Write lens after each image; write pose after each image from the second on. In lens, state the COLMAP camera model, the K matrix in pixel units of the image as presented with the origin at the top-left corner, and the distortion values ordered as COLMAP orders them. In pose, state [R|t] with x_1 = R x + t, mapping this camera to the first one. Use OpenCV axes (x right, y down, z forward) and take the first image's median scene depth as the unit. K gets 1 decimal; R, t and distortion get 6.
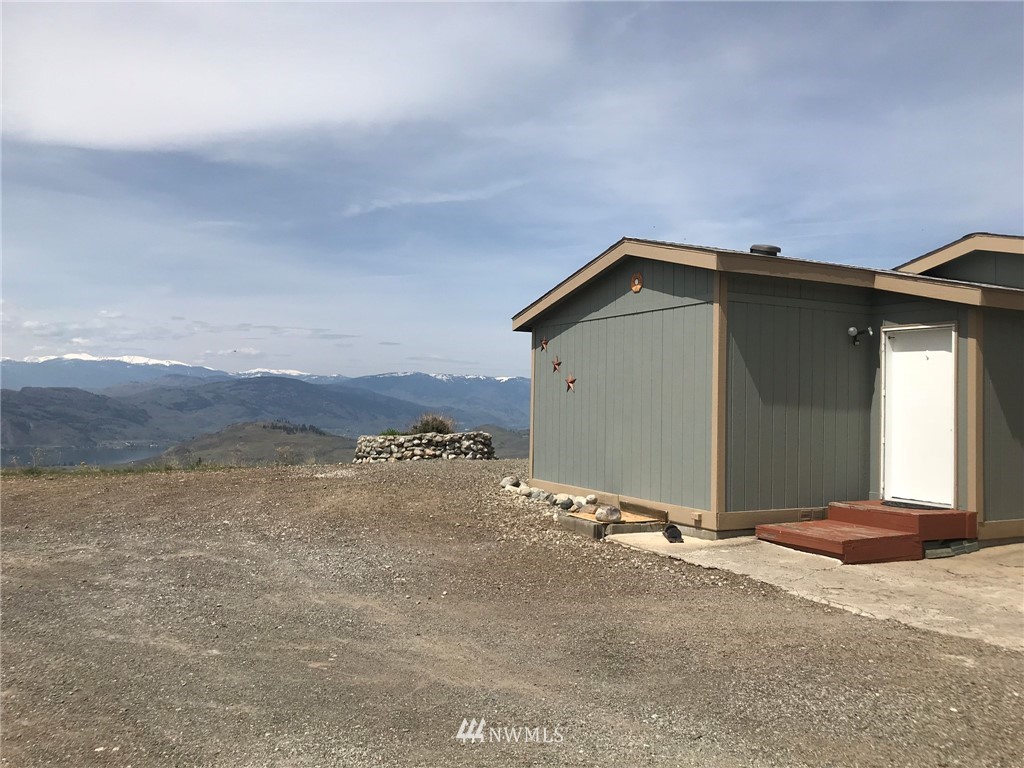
lens RADIAL K [[848.4, 0, 512.0], [0, 848.4, 384.0], [0, 0, 1]] dist [-0.002286, -0.005994]
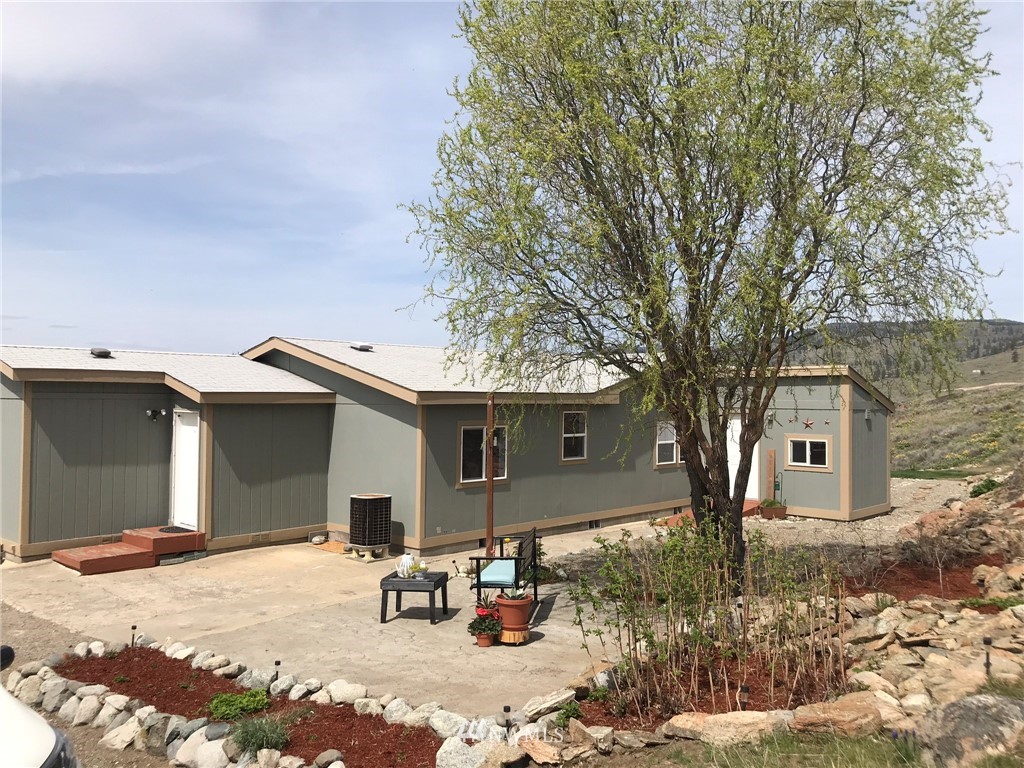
lens RADIAL K [[848.4, 0, 512.0], [0, 848.4, 384.0], [0, 0, 1]] dist [-0.002286, -0.005994]
pose [[0.942234, -0.009580, 0.334818, 0.464853], [0.004065, 0.999844, 0.017168, -0.124643], [-0.334930, -0.014815, 0.942126, -0.557099]]
